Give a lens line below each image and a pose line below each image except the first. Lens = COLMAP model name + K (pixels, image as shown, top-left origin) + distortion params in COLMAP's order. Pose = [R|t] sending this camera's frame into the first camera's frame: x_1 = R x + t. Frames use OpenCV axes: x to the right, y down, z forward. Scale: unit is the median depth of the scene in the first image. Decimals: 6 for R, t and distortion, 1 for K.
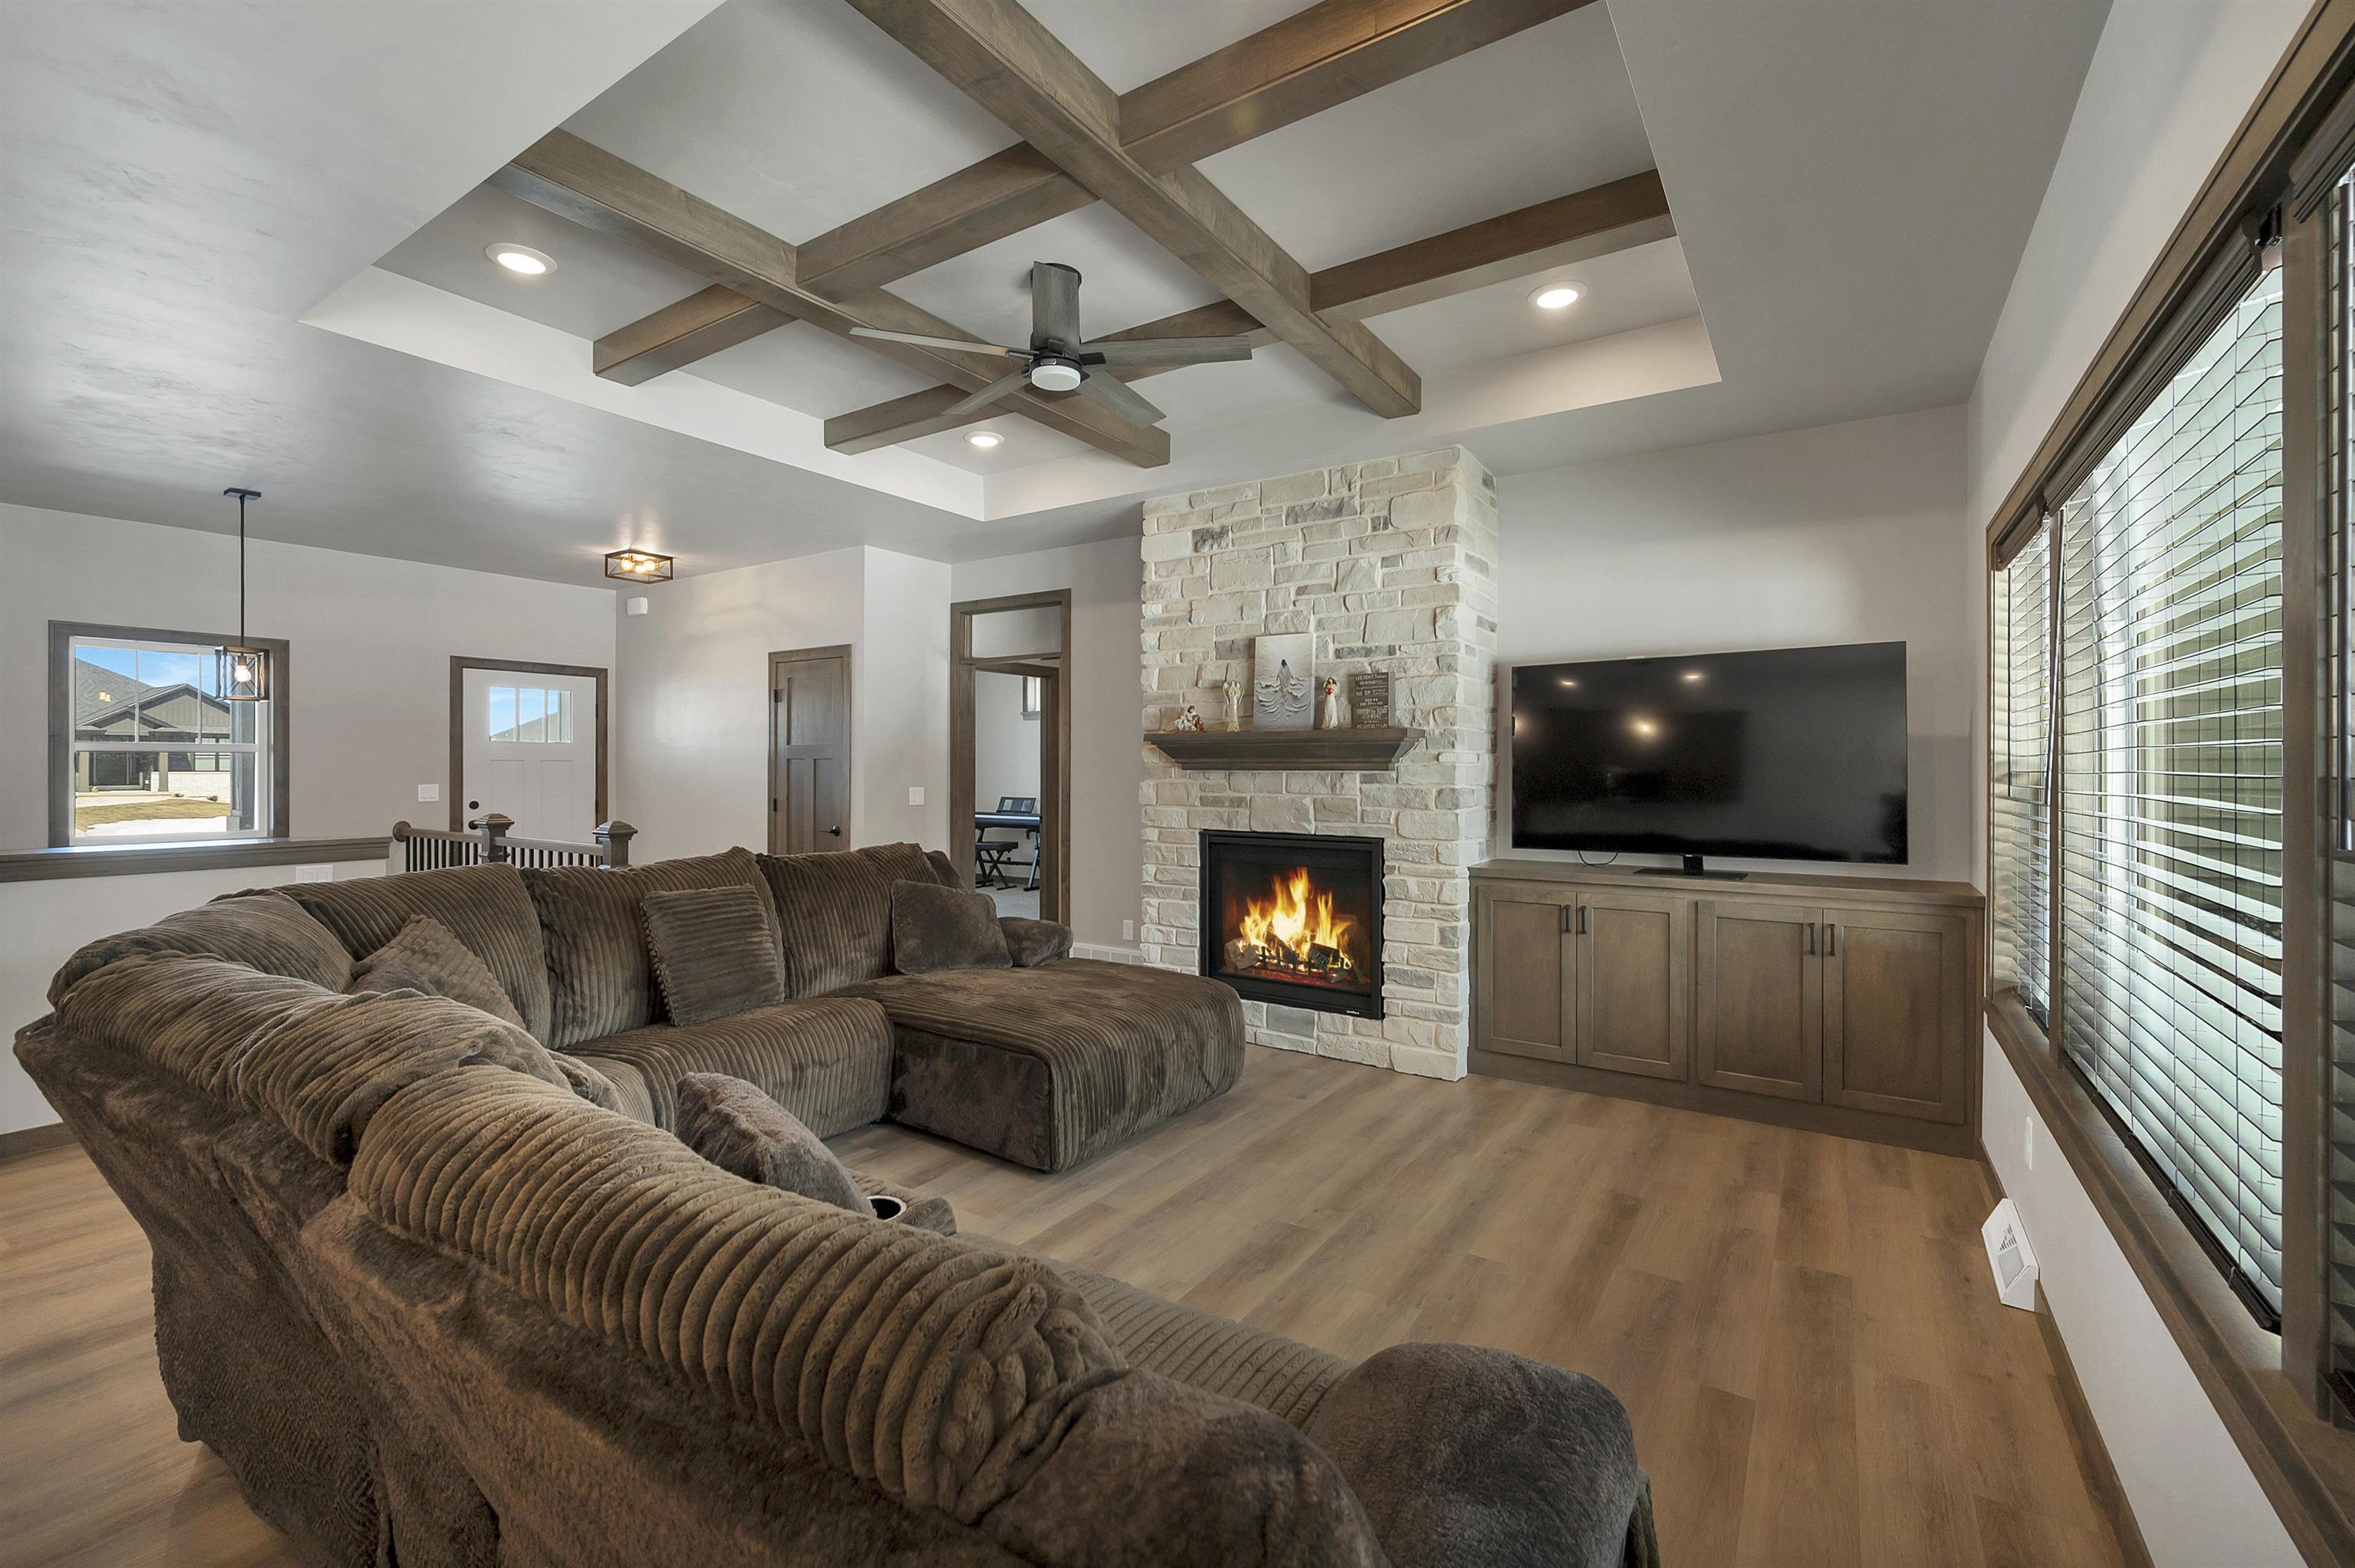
lens RADIAL K [[1010.0, 0, 1169.4], [0, 1010.0, 770.4], [0, 0, 1]] dist [-0.001684, -0.001349]
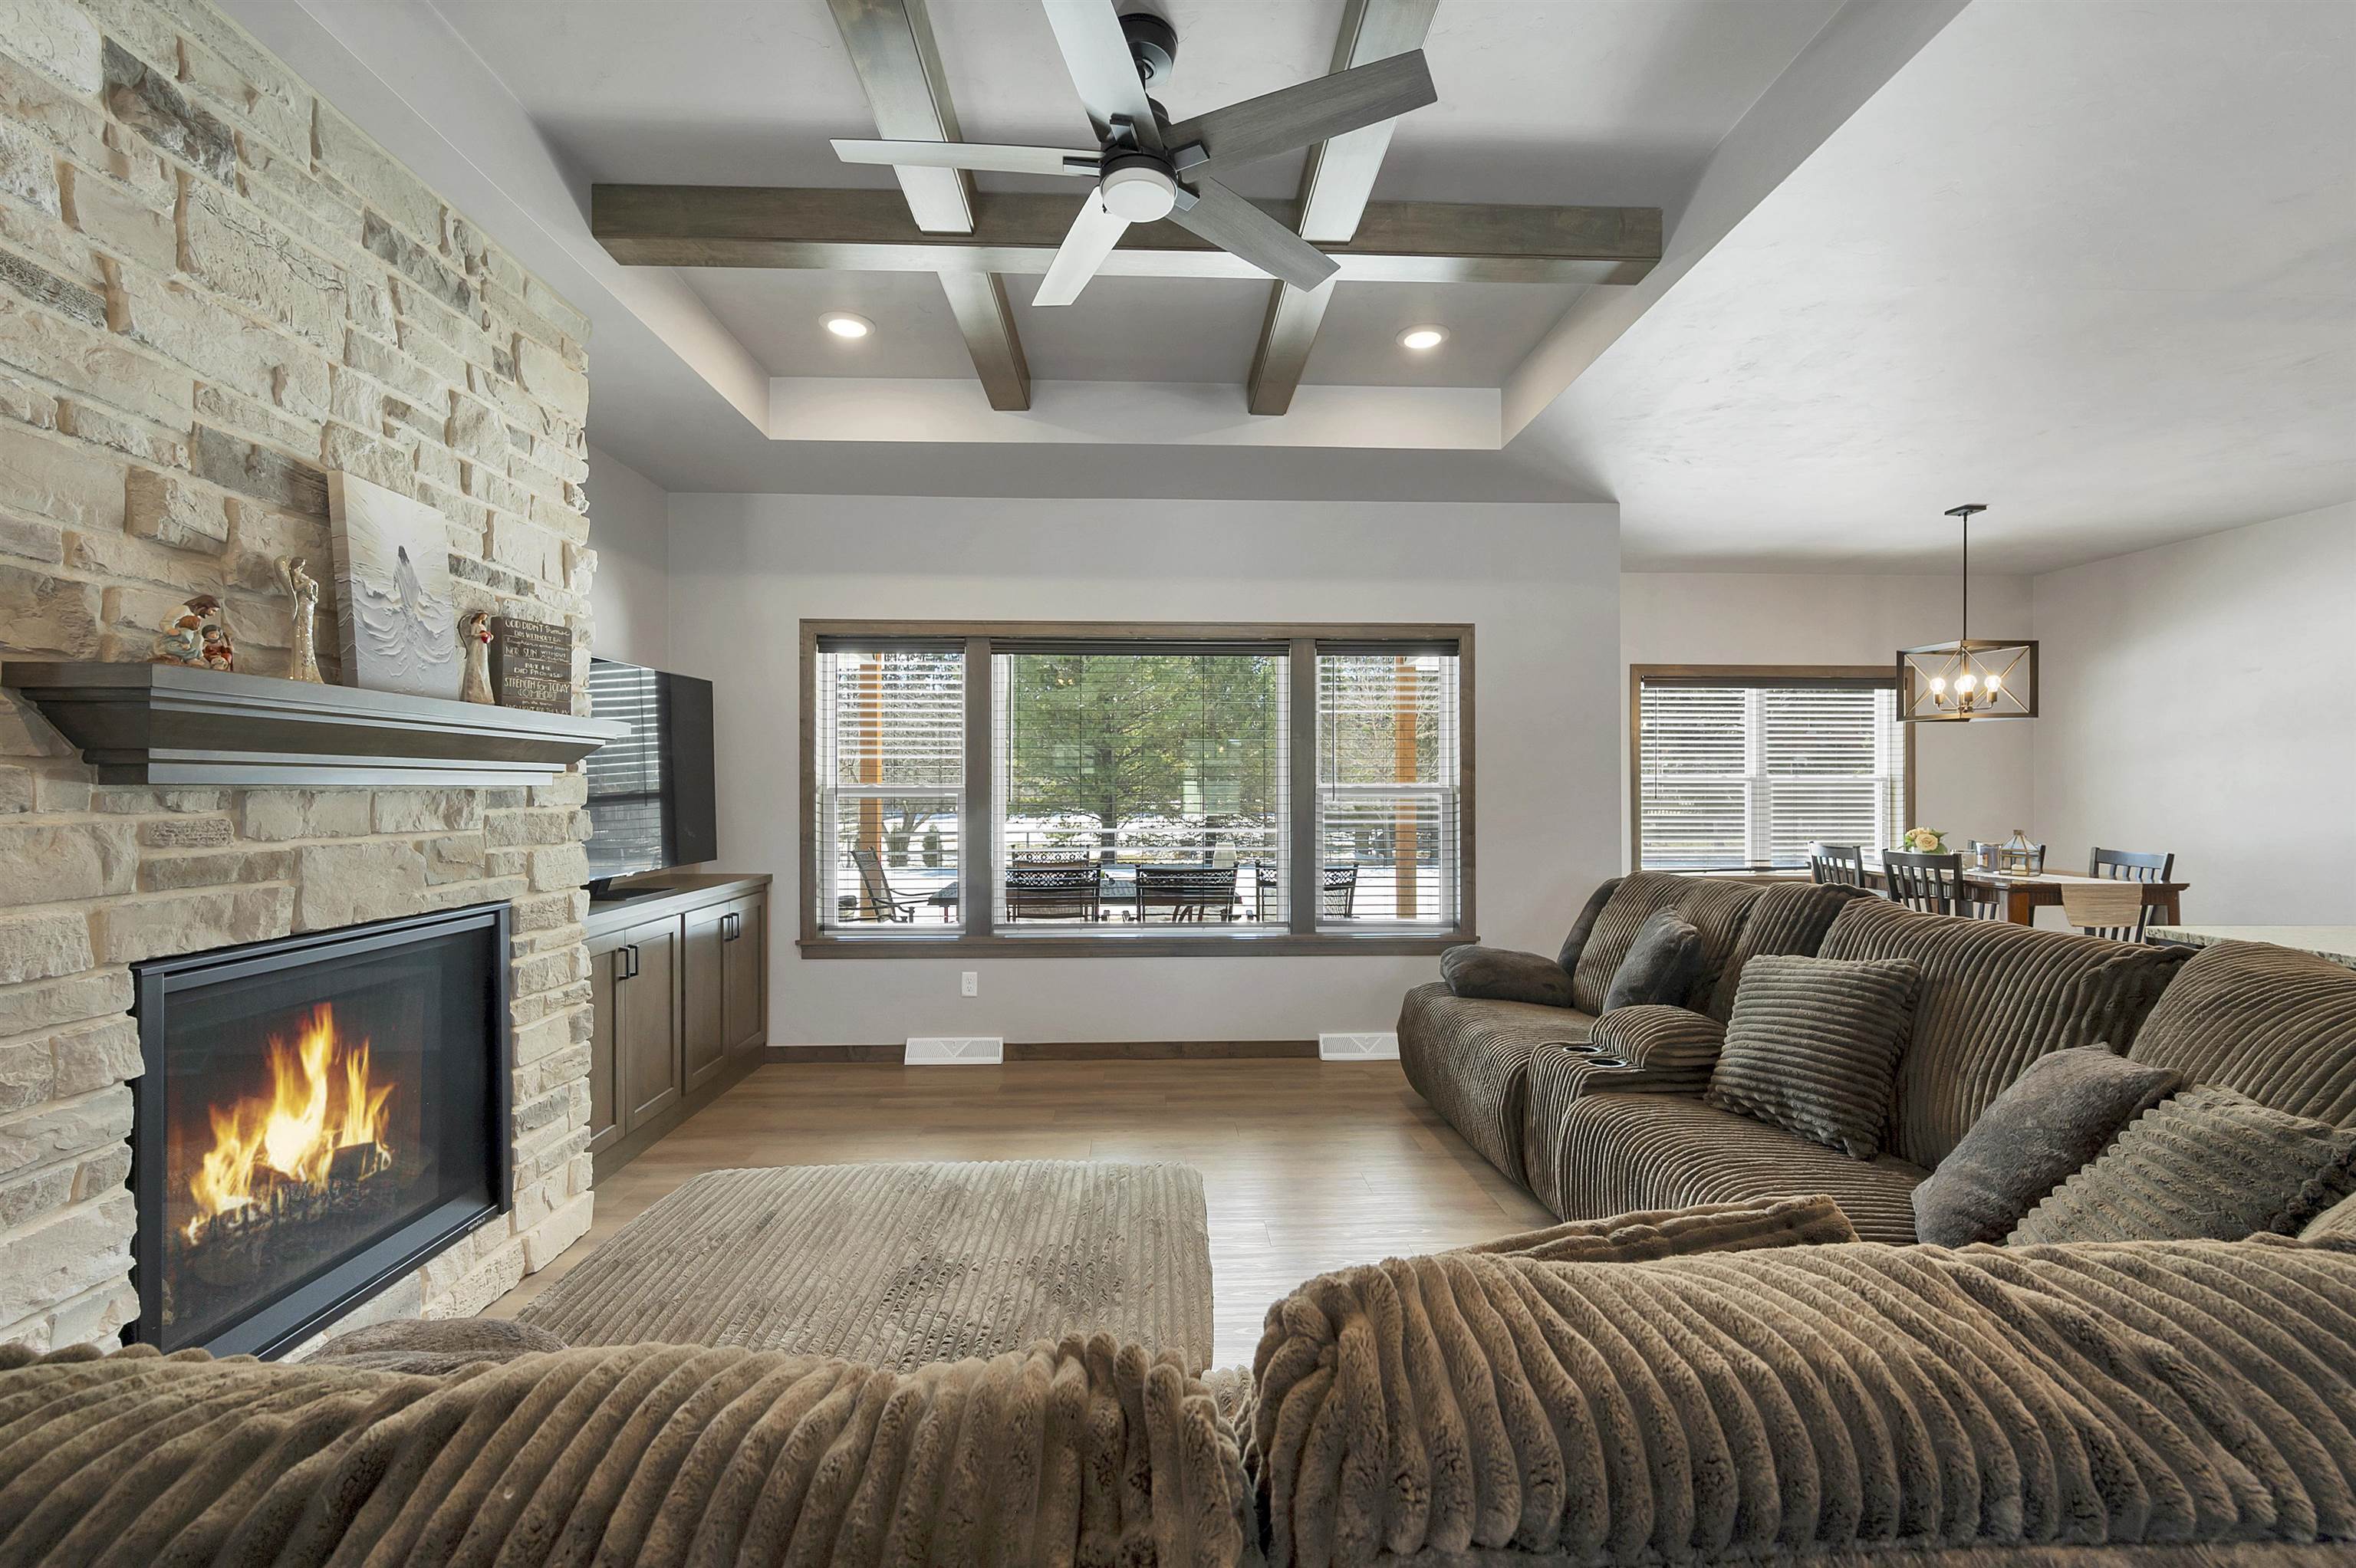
lens RADIAL K [[954.8, 0, 1176.7], [0, 954.8, 789.1], [0, 0, 1]] dist [-0.000321, -0.000490]
pose [[-0.585893, -0.010508, 0.810321, -0.438764], [-0.007590, 0.999943, 0.007479, -0.003879], [-0.810353, -0.001769, -0.585939, 0.930601]]
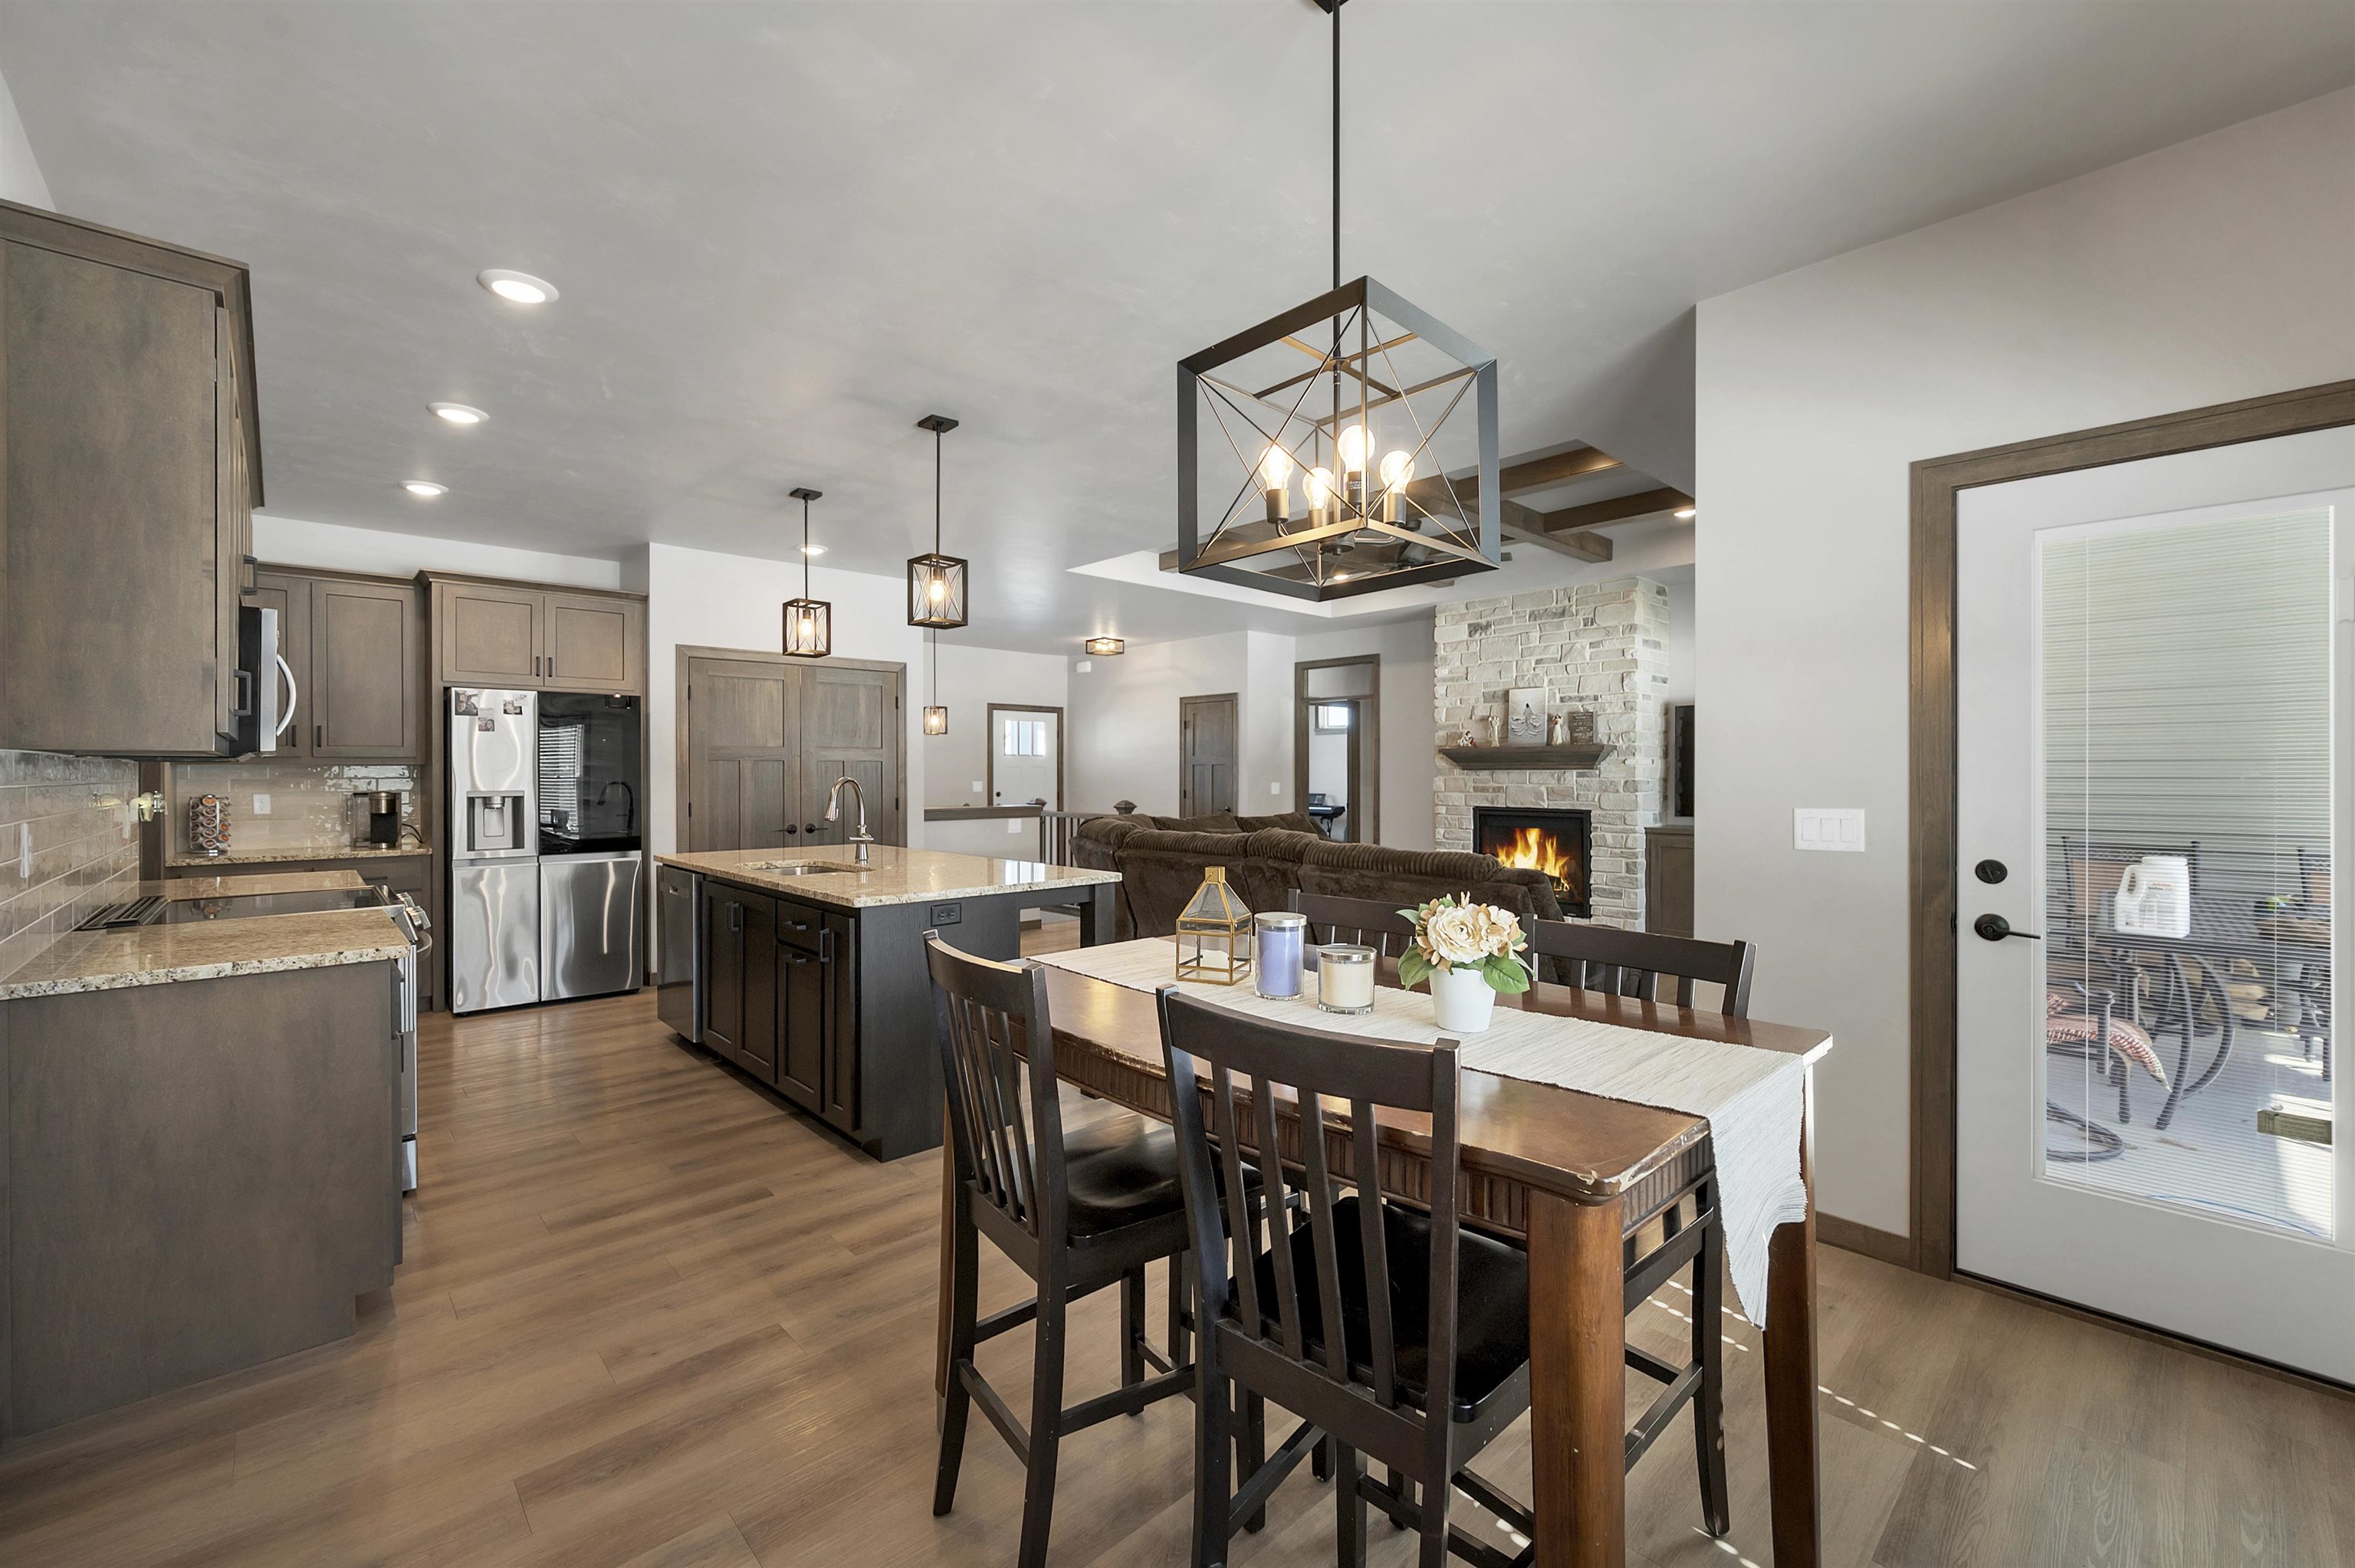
lens RADIAL K [[954.4, 0, 1172.9], [0, 954.4, 783.1], [0, 0, 1]] dist [-0.000321, -0.000490]
pose [[0.972520, -0.001667, -0.232815, -0.085822], [0.003865, 0.999952, 0.008984, 0.005056], [0.232789, -0.009637, 0.972479, -0.643025]]
